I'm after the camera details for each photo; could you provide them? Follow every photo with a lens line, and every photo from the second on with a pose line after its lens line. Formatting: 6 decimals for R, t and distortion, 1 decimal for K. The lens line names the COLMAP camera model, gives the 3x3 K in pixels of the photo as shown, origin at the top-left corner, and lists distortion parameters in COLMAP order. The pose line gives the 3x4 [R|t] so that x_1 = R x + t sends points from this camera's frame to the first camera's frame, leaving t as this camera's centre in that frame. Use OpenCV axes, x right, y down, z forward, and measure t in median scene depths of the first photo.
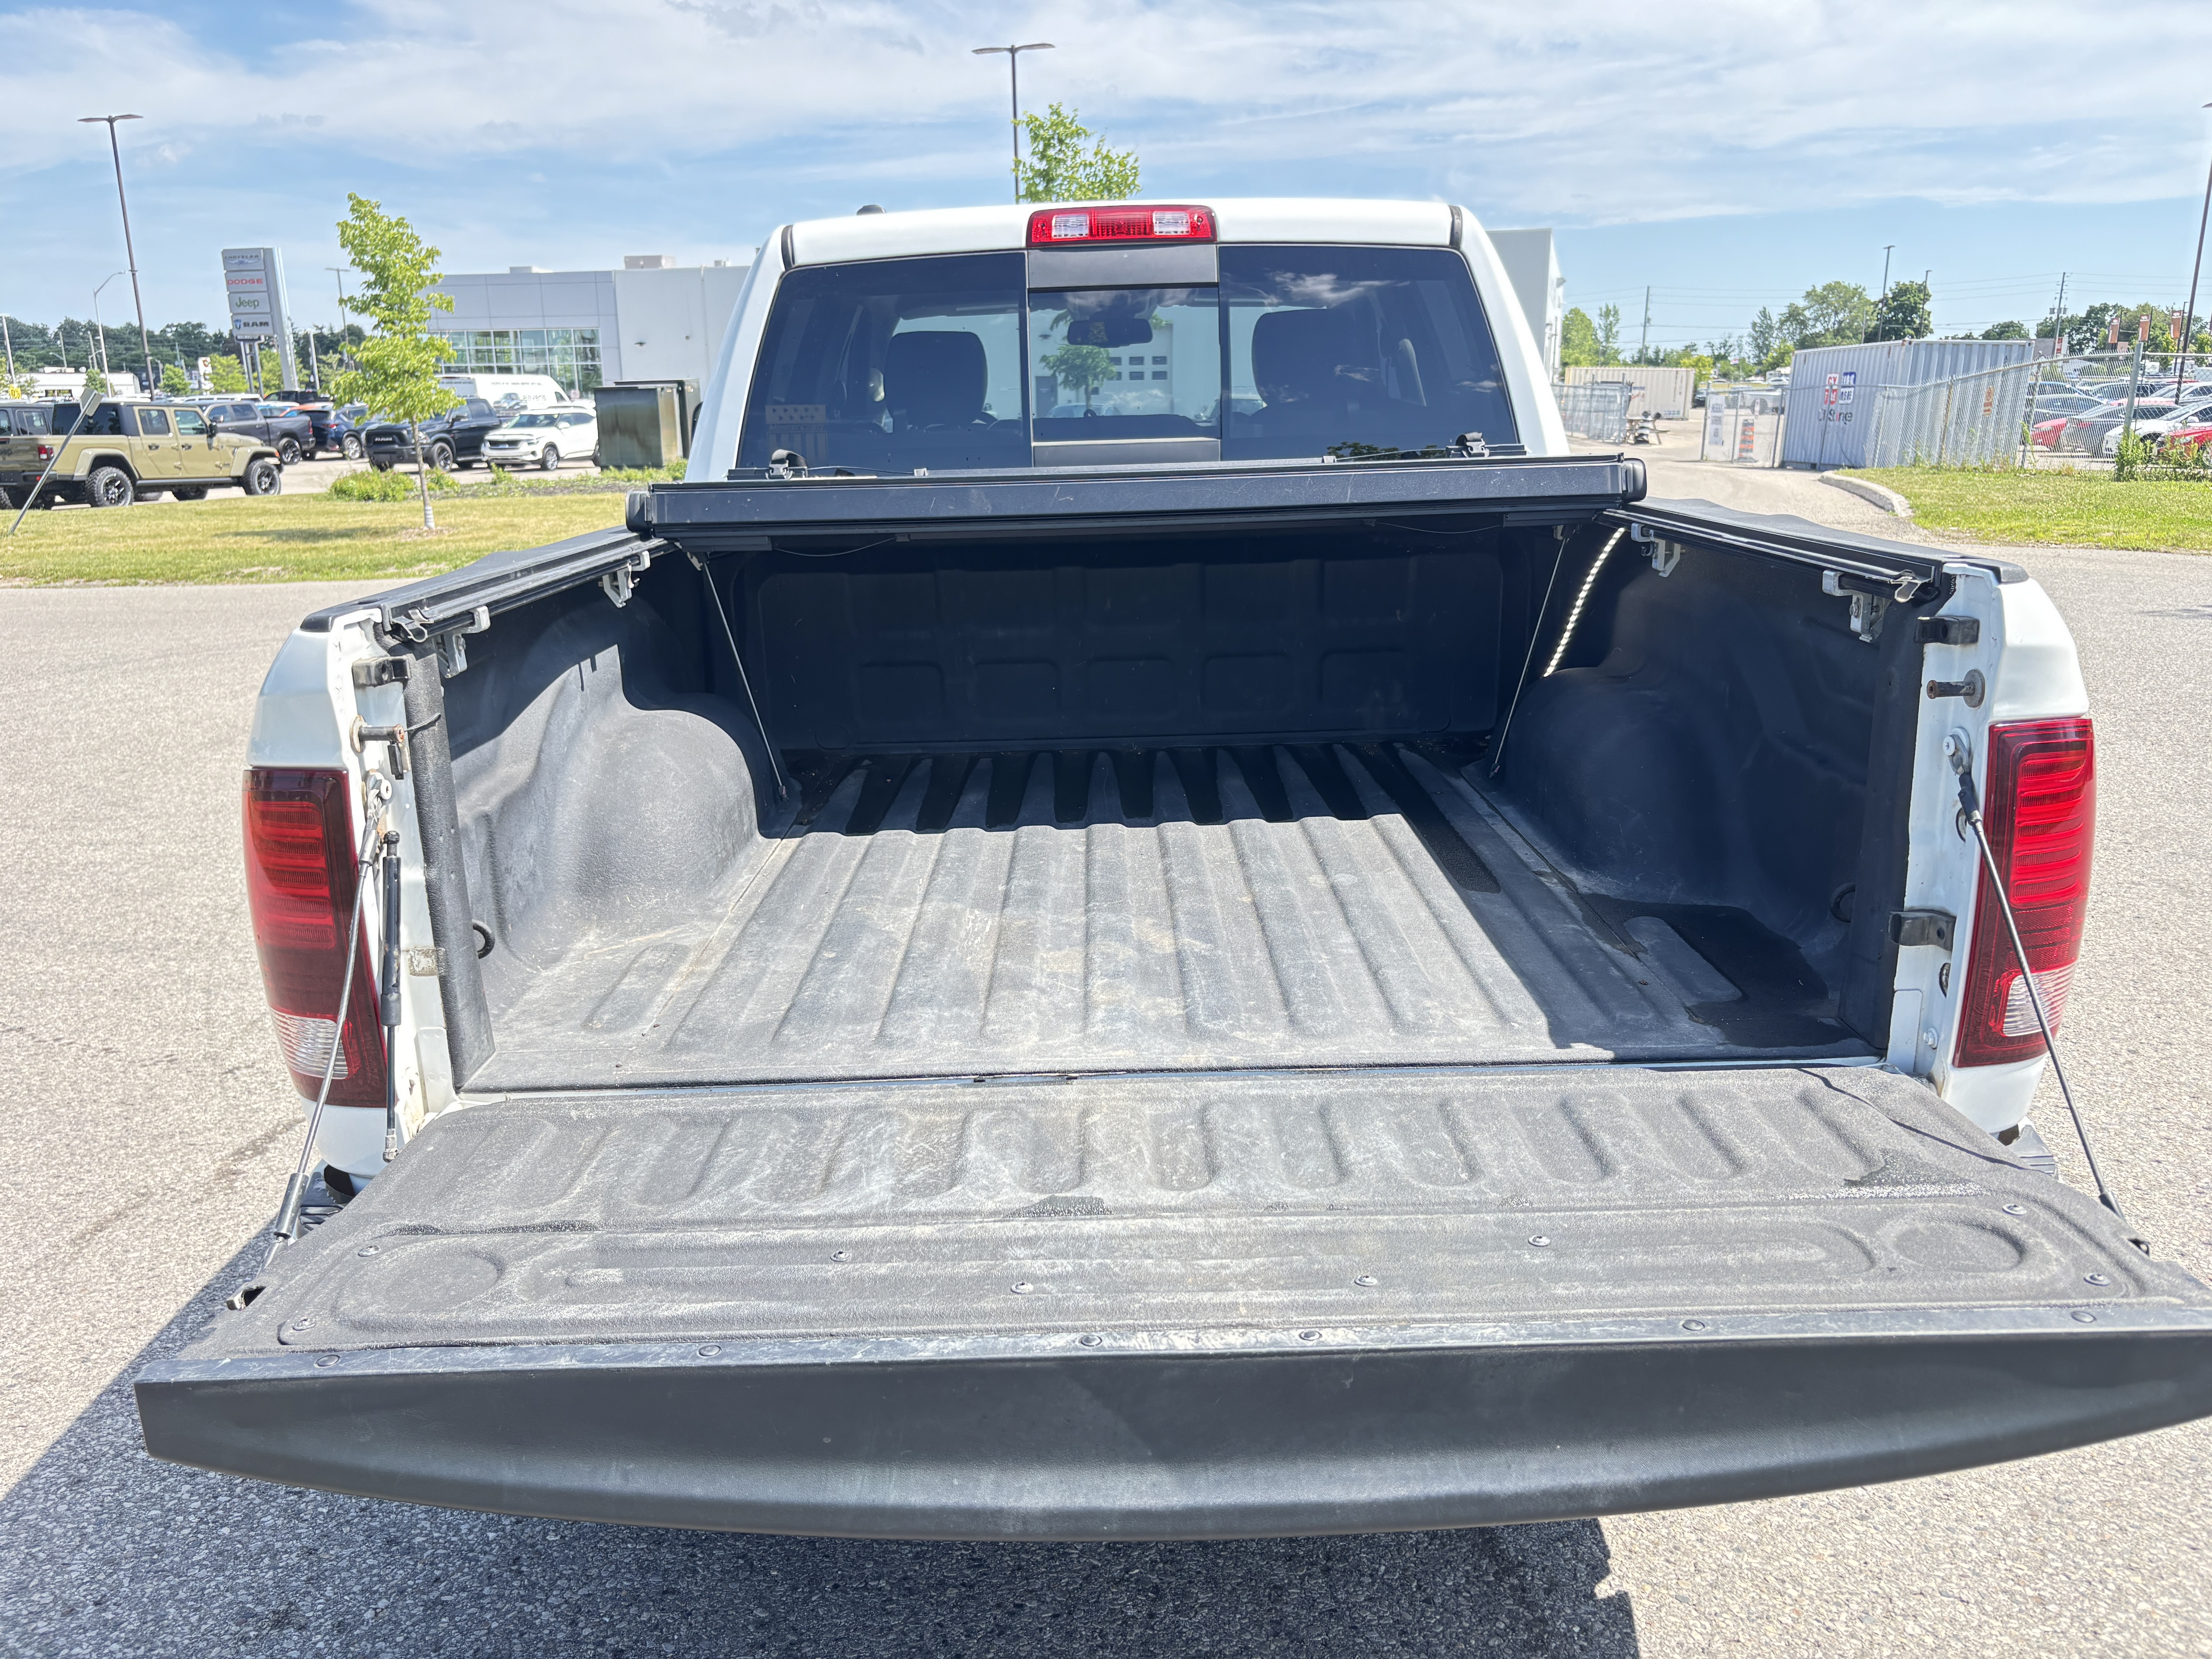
lens RADIAL K [[1675.5, 0, 1096.2], [0, 1675.5, 840.9], [0, 0, 1]] dist [0.036781, -0.038810]
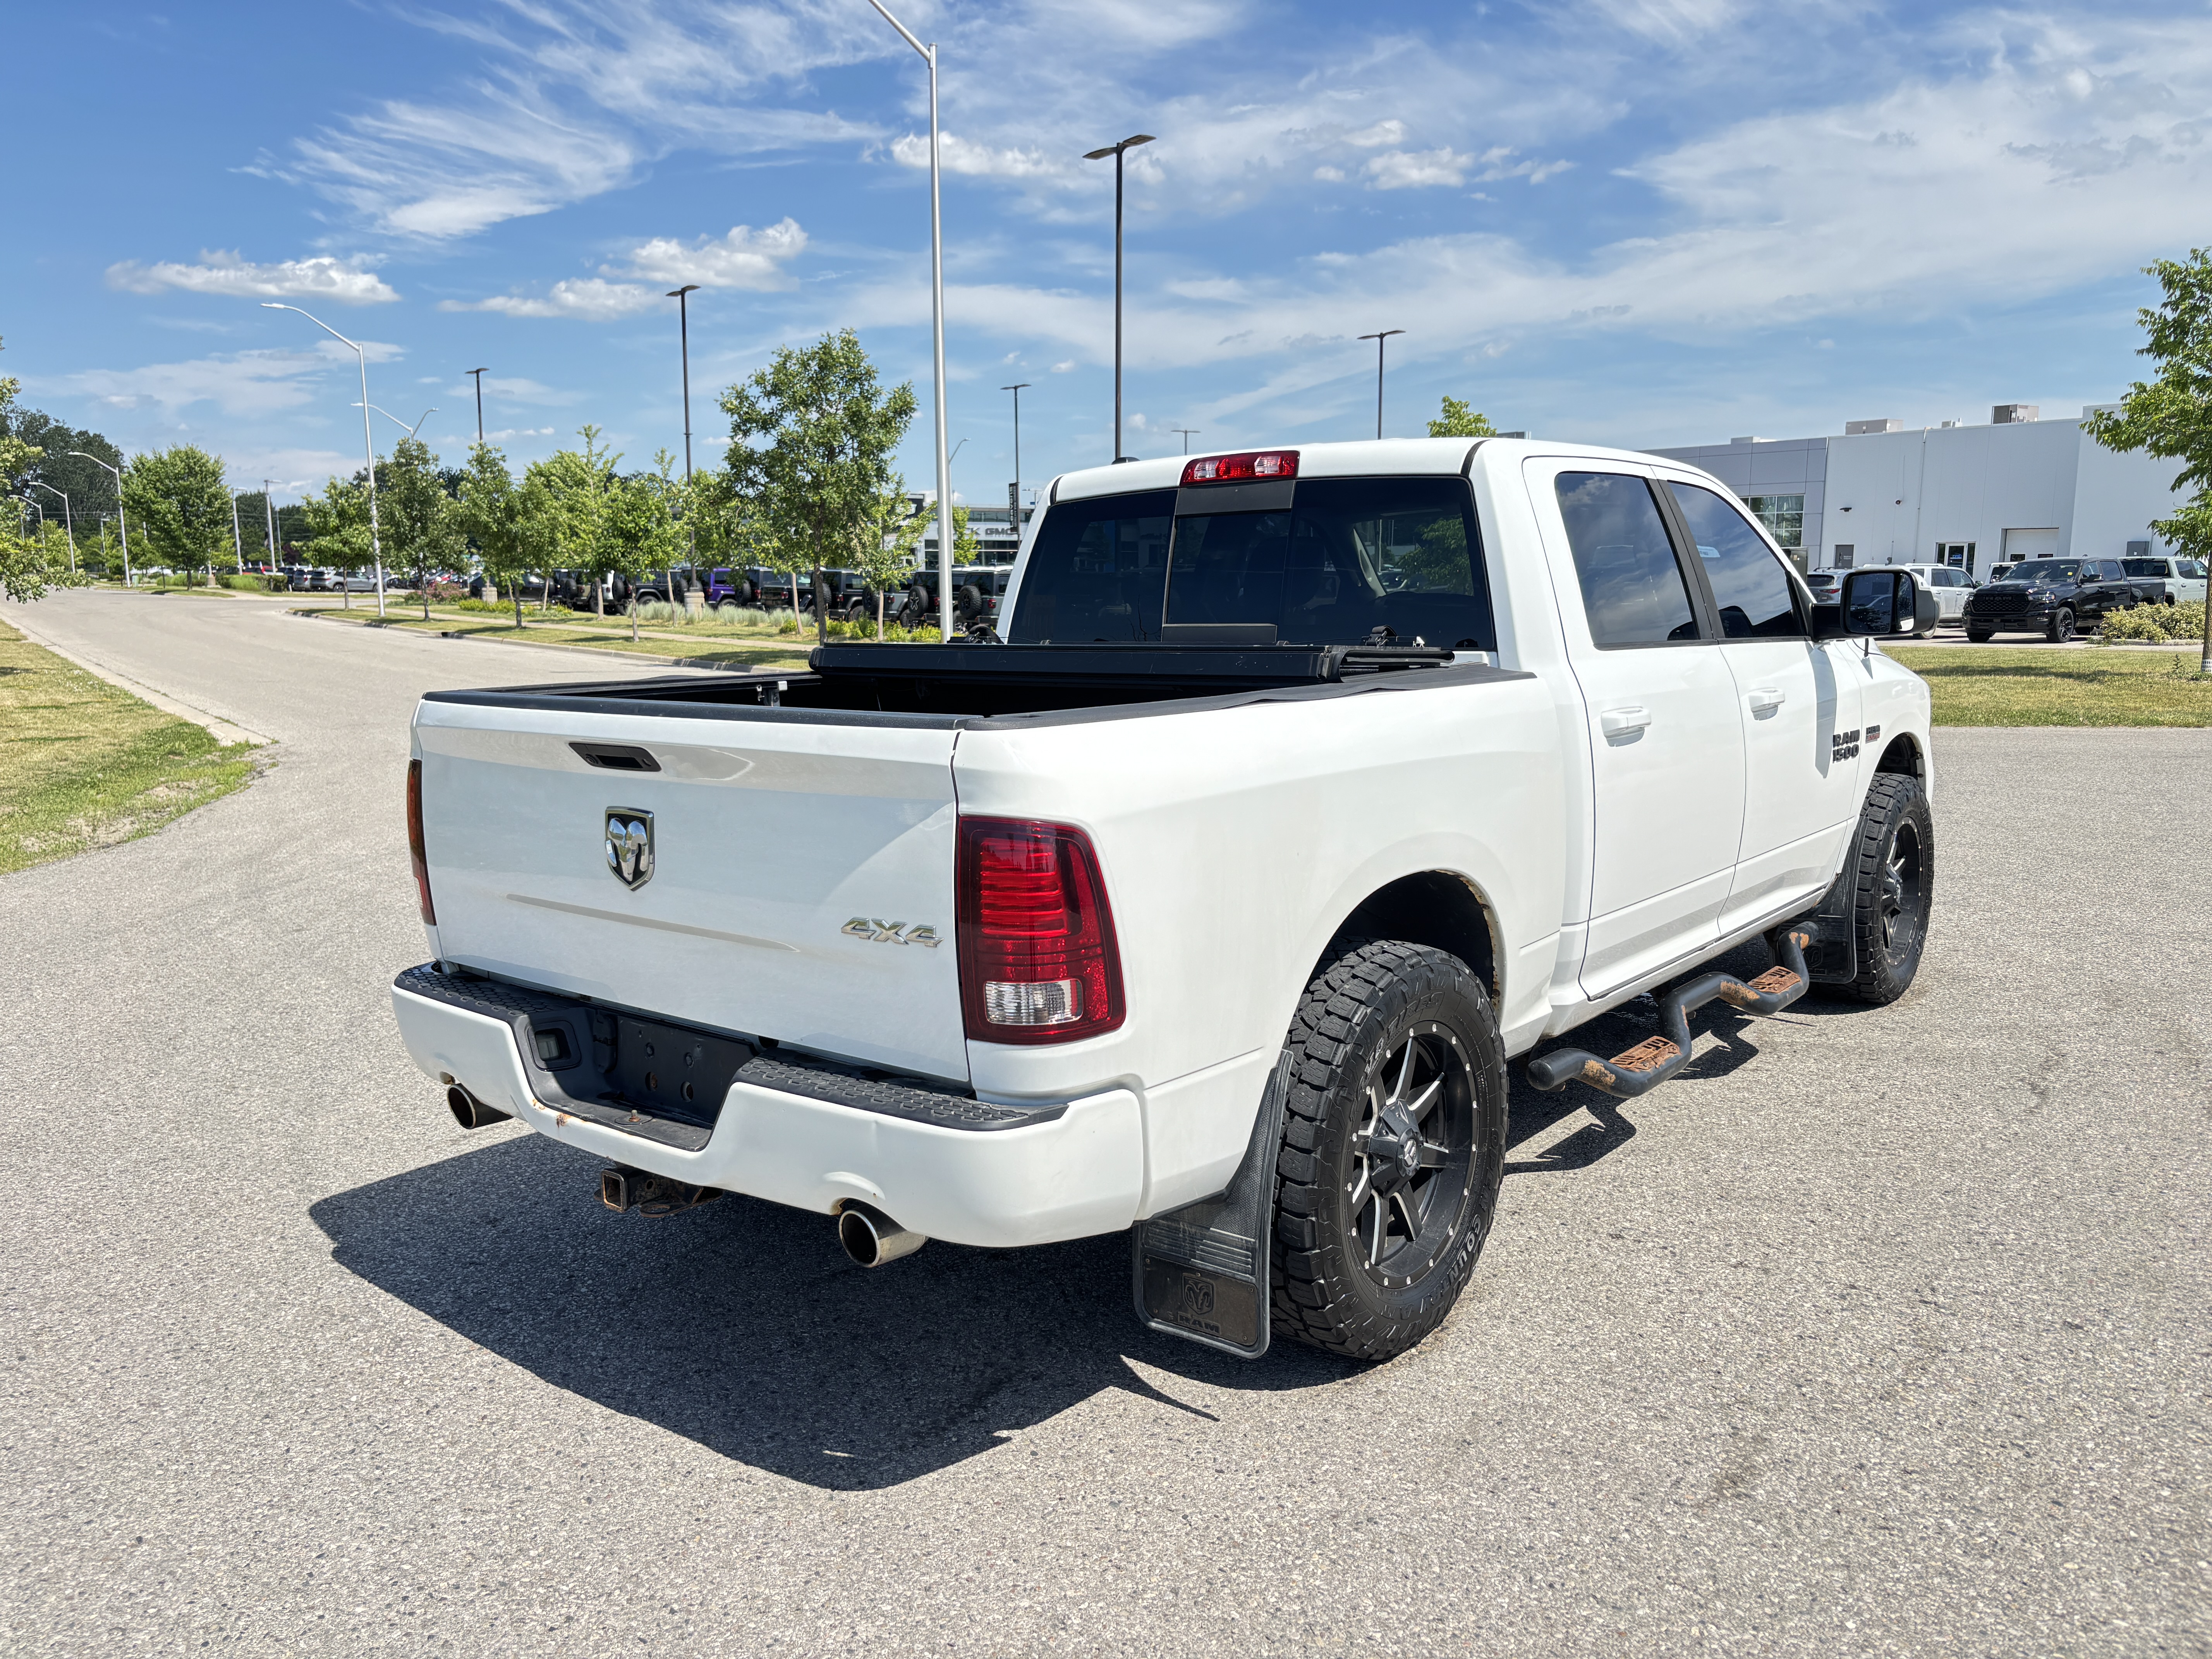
lens RADIAL K [[1675.5, 0, 1103.5], [0, 1675.5, 831.1], [0, 0, 1]] dist [0.036781, -0.038810]
pose [[0.773552, 0.104981, -0.624977, 0.136055], [-0.165861, 0.985347, -0.039777, -0.001136], [0.611643, 0.134429, 0.779629, -0.012978]]
